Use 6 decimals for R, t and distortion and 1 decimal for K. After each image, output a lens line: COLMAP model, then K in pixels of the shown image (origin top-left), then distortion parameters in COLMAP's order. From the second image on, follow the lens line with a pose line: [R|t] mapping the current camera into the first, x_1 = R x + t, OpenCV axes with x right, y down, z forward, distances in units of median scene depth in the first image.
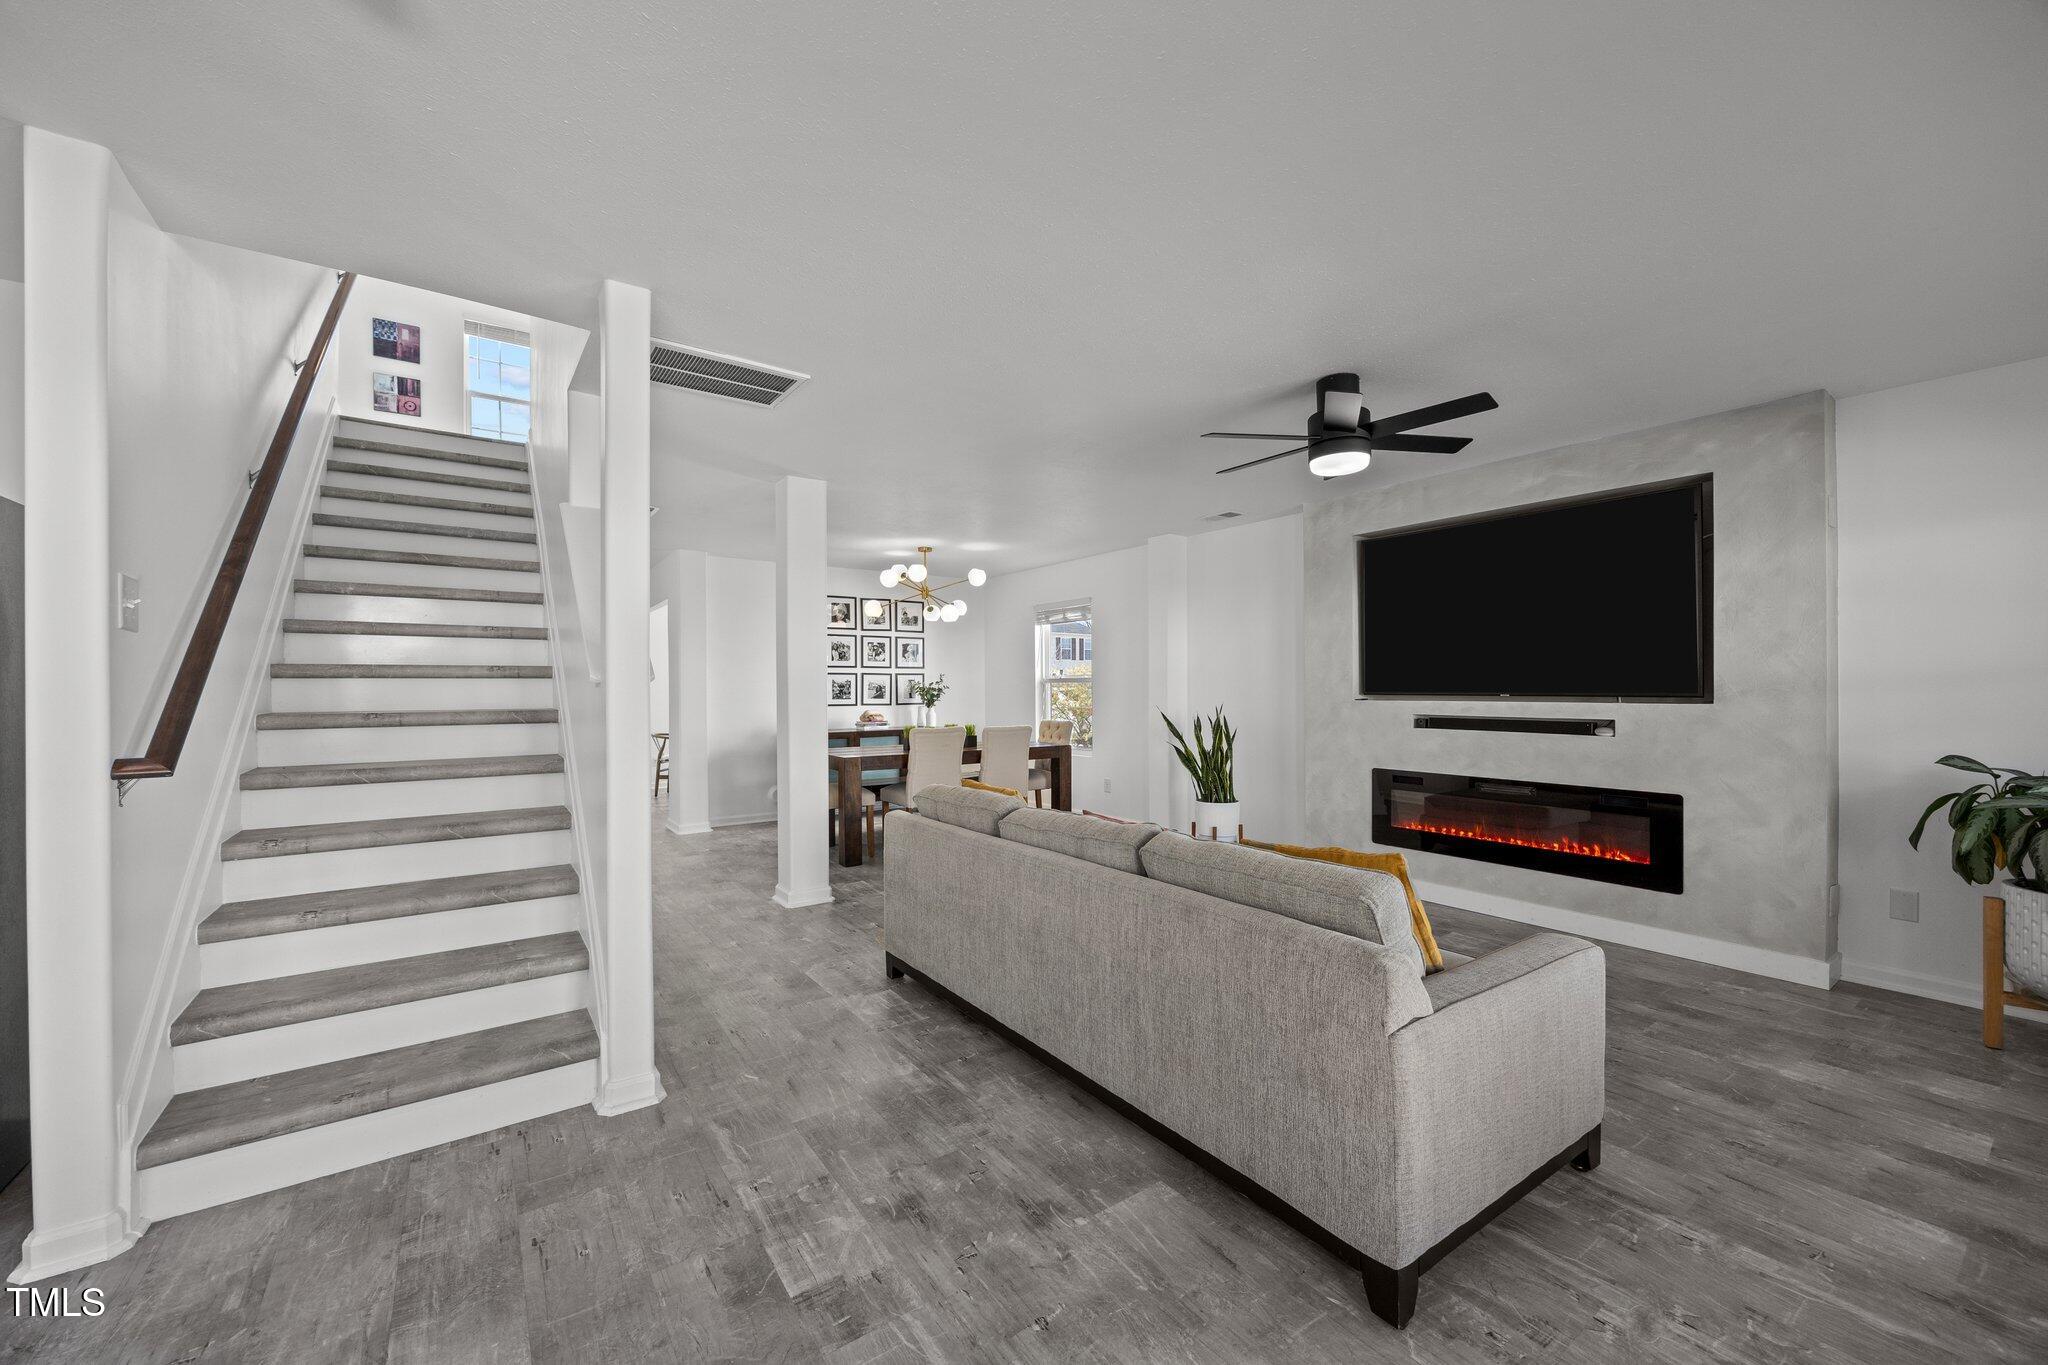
lens RADIAL K [[782.3, 0, 1037.8], [0, 782.3, 691.1], [0, 0, 1]] dist [-0.003082, 0.000289]
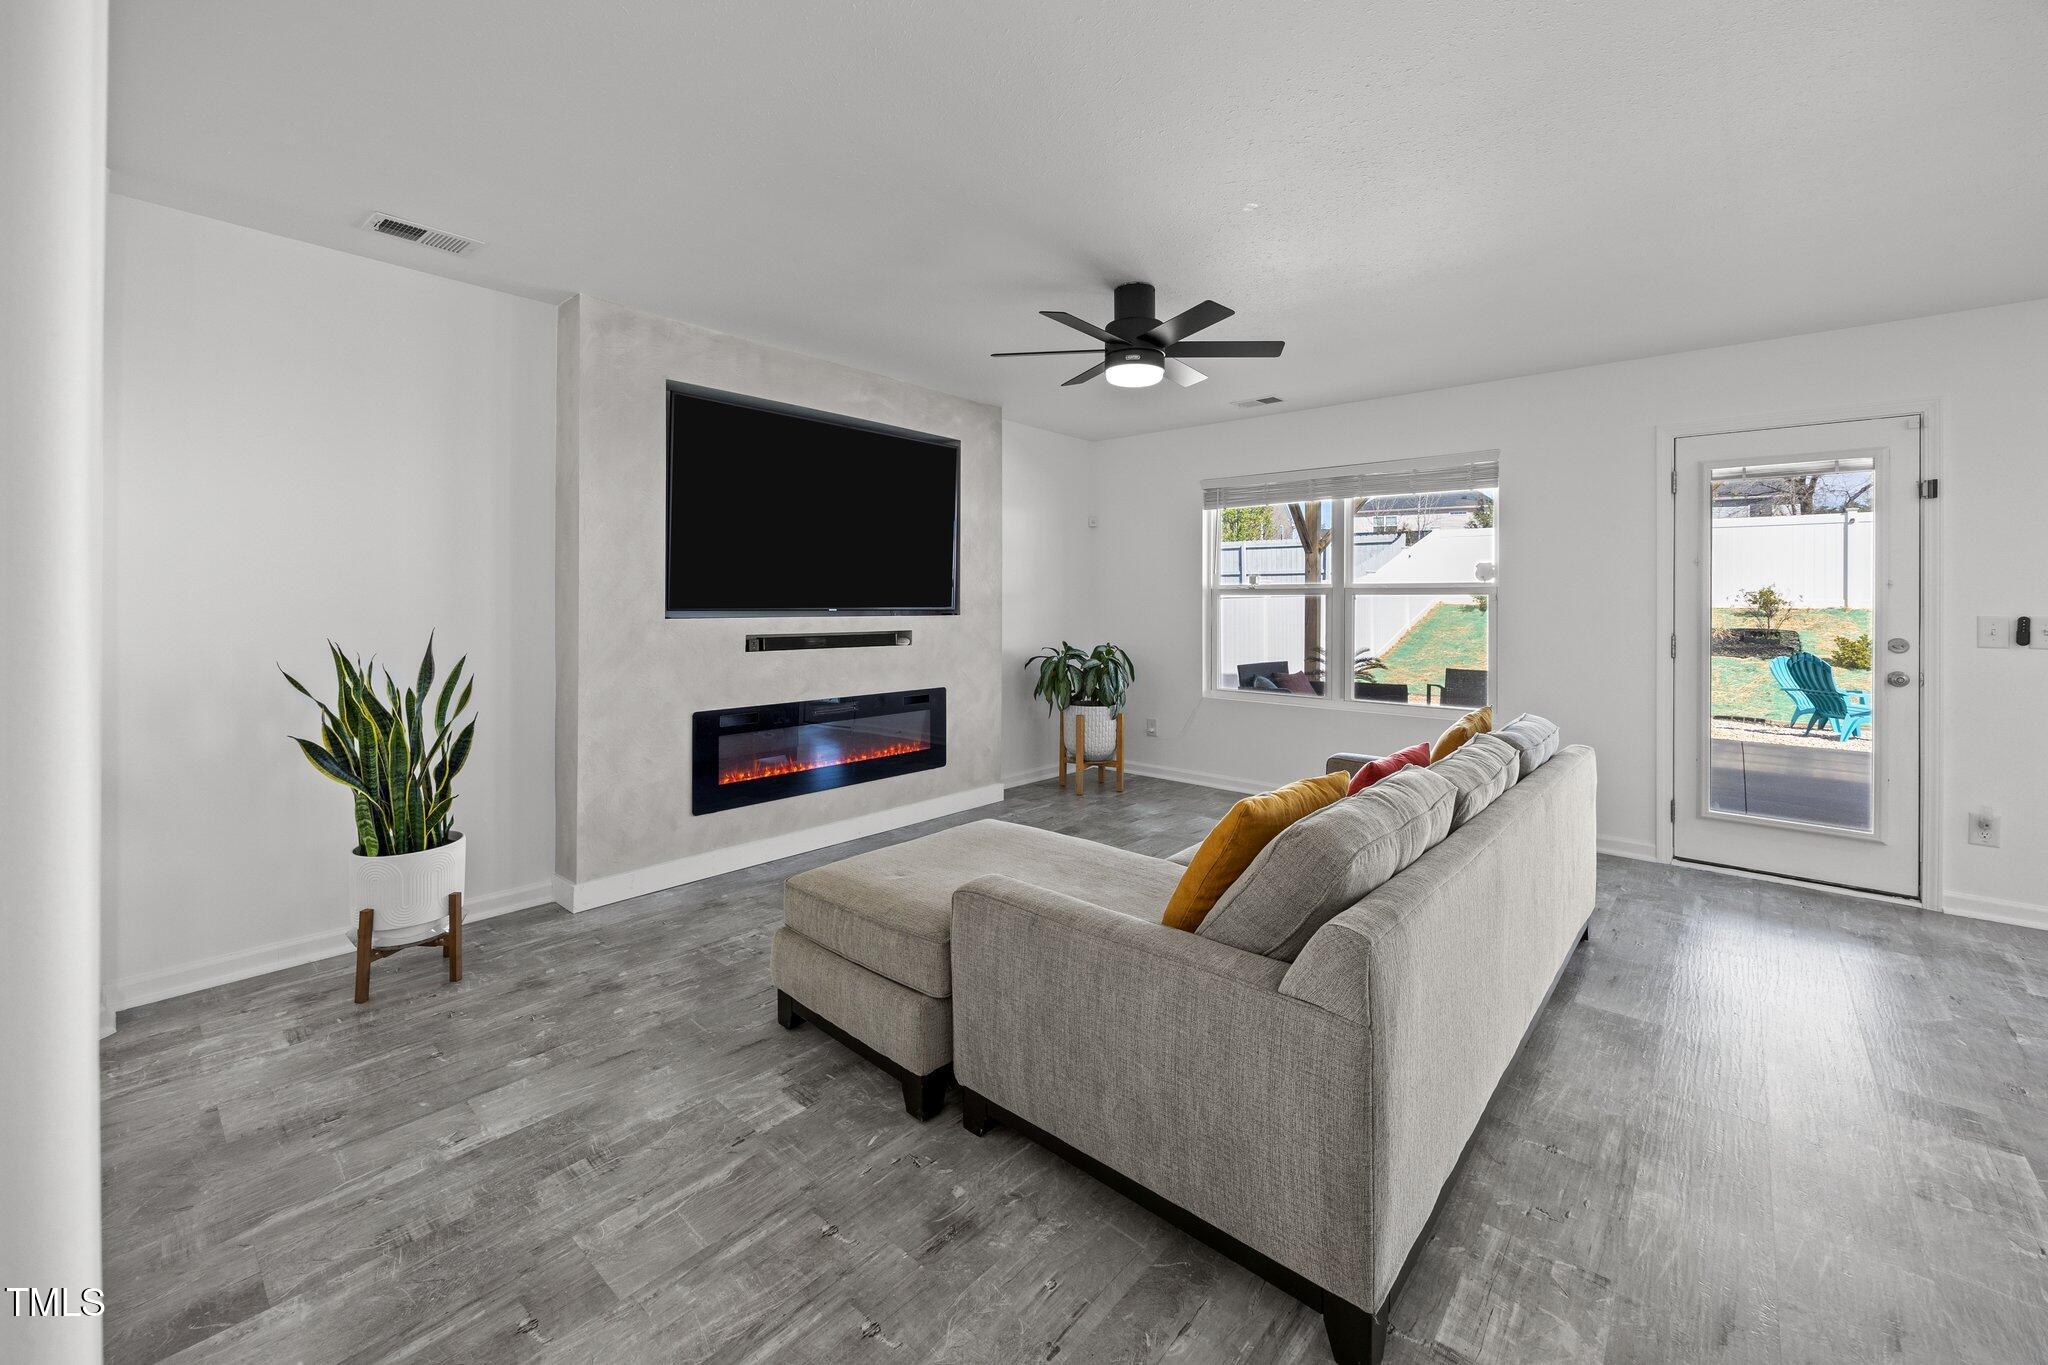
lens RADIAL K [[818.8, 0, 1027.0], [0, 818.8, 596.8], [0, 0, 1]] dist [0.002161, 0.000062]
pose [[-0.227103, 0.007040, 0.973845, -0.644370], [-0.002283, 0.999967, -0.007761, -0.005199], [-0.973868, -0.003986, -0.227079, 1.499638]]
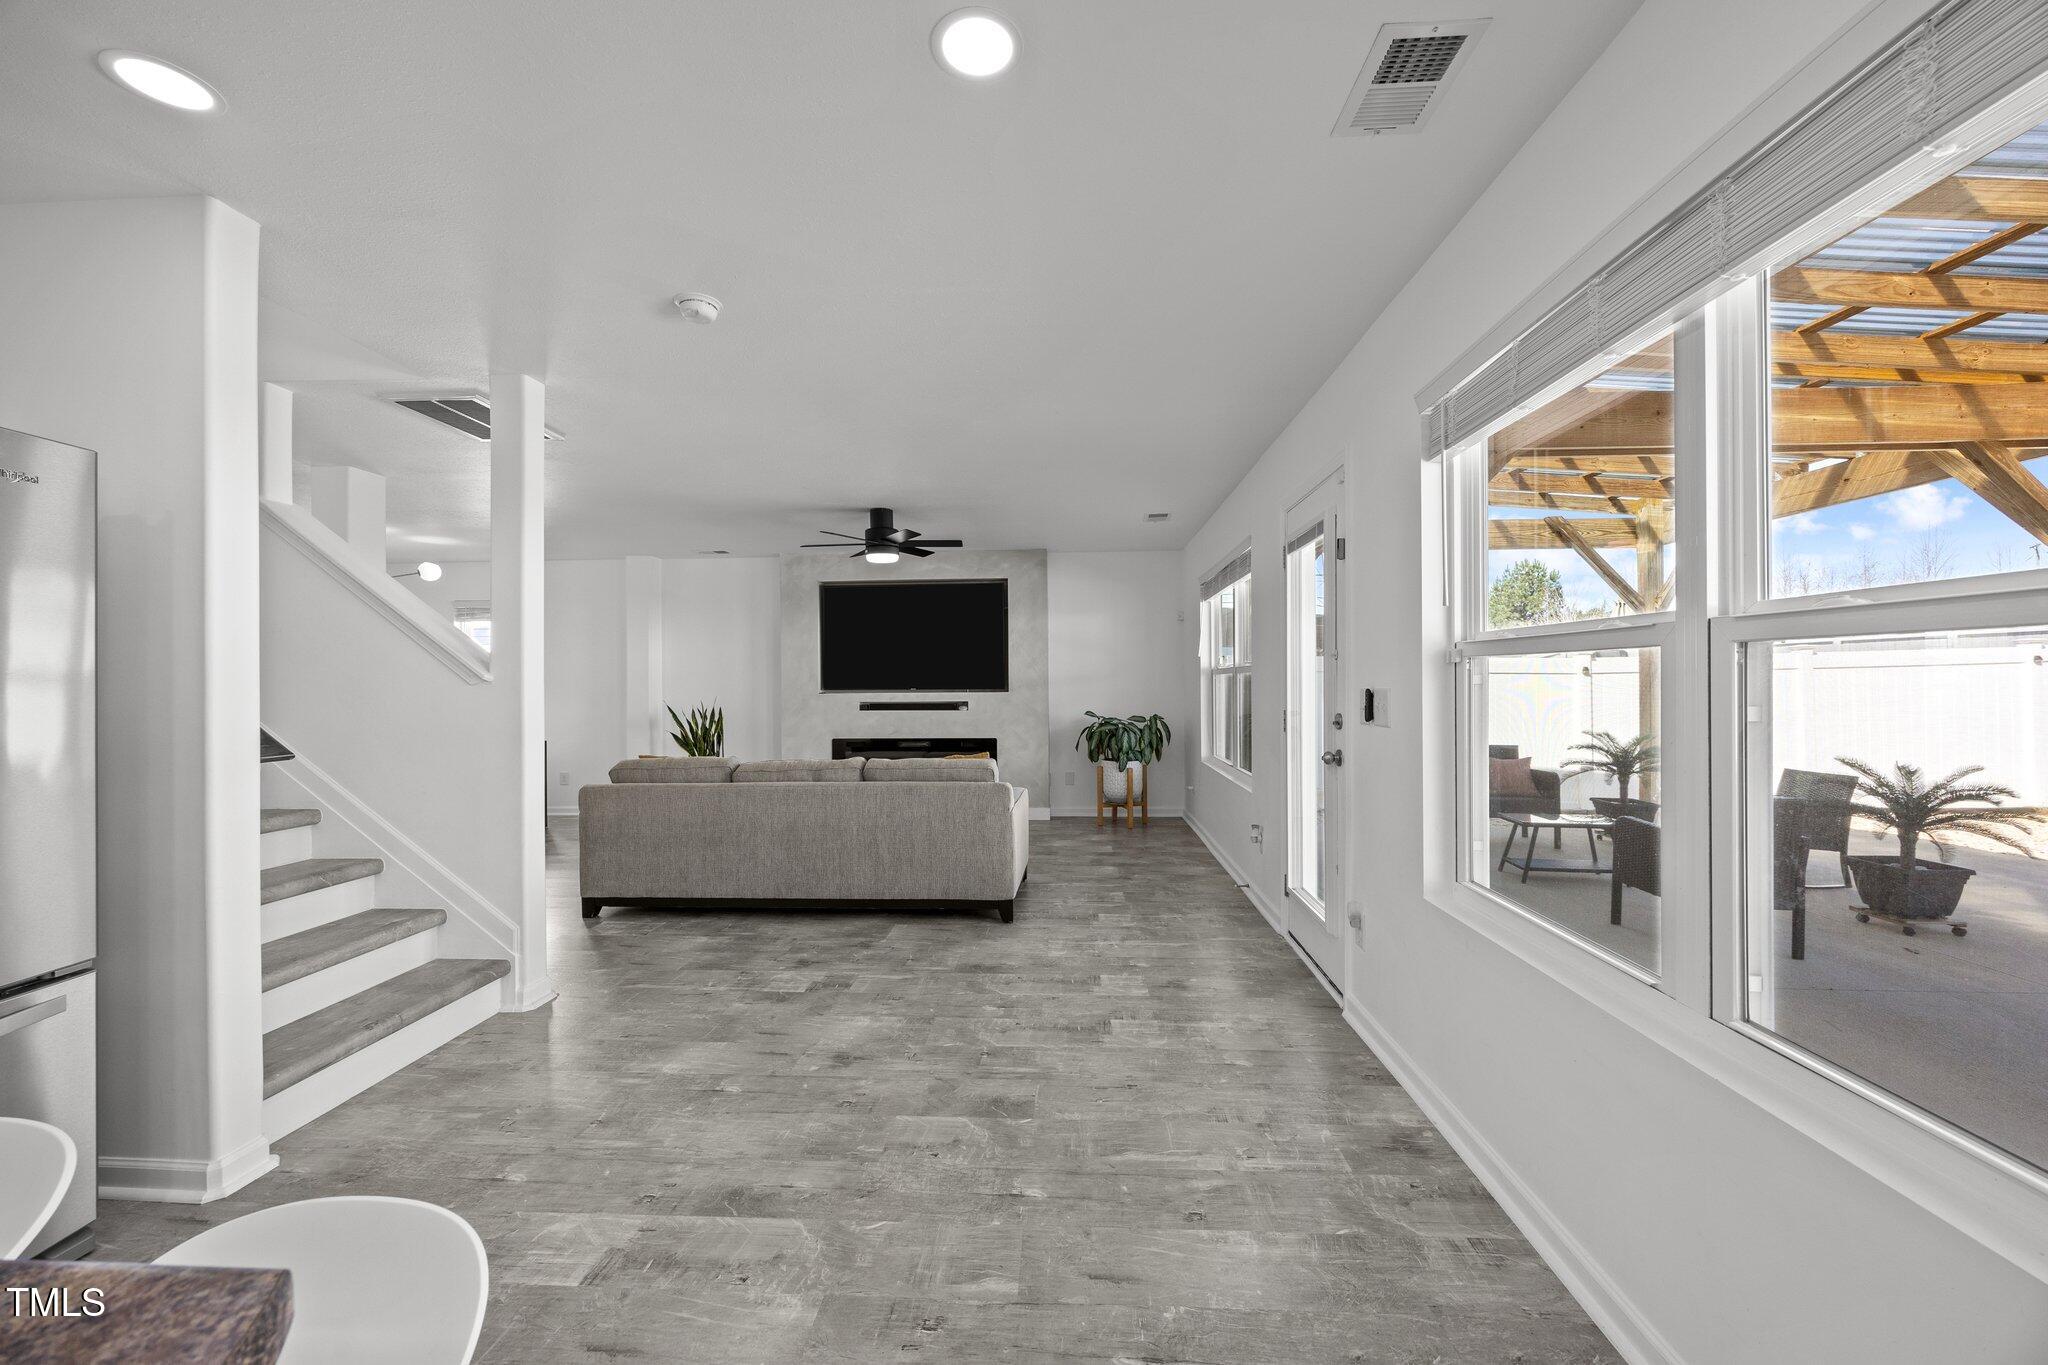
lens RADIAL K [[782.3, 0, 1037.0], [0, 782.3, 679.5], [0, 0, 1]] dist [-0.003082, 0.000289]
pose [[0.619501, 0.002343, 0.784992, -0.862966], [0.009364, 0.999902, -0.010375, 0.006725], [-0.784940, 0.013778, 0.619418, -0.402361]]
